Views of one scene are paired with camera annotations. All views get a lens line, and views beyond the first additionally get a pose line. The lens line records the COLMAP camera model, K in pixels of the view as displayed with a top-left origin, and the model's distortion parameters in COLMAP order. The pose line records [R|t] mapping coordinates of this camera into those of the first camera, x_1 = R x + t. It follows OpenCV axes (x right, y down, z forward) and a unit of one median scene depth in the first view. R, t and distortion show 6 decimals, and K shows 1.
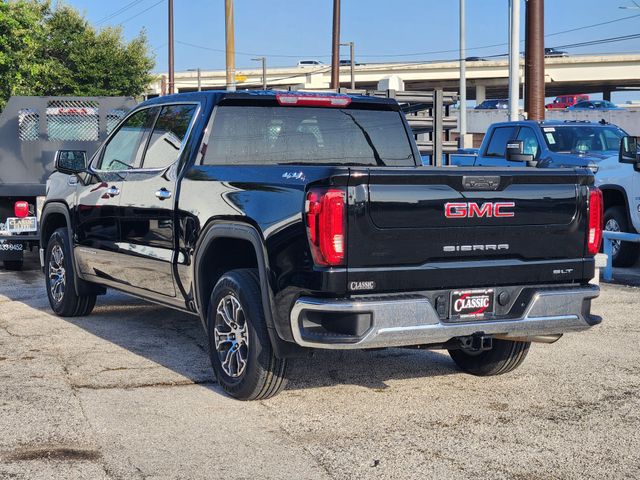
lens RADIAL K [[1128.5, 0, 321.6], [0, 1128.5, 241.6], [0, 0, 1]] dist [0.002973, 0.000000]
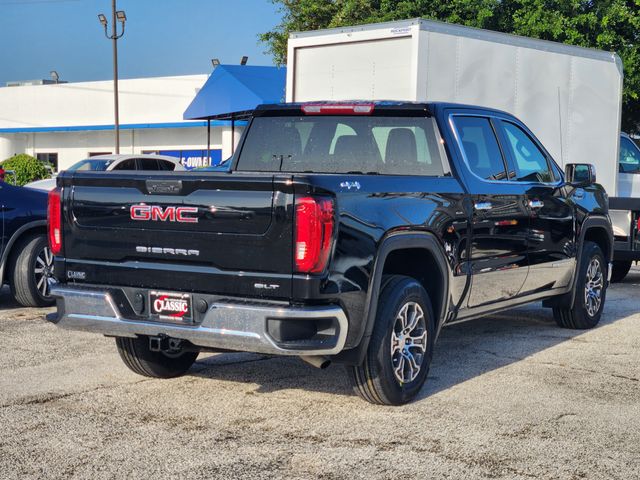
lens RADIAL K [[1128.5, 0, 319.2], [0, 1128.5, 240.6], [0, 0, 1]] dist [0.002973, 0.000000]
pose [[0.541580, 0.059590, -0.838535, 1.059774], [-0.073812, 0.997003, 0.023179, -0.037340], [0.837403, 0.049341, 0.544355, 0.558727]]
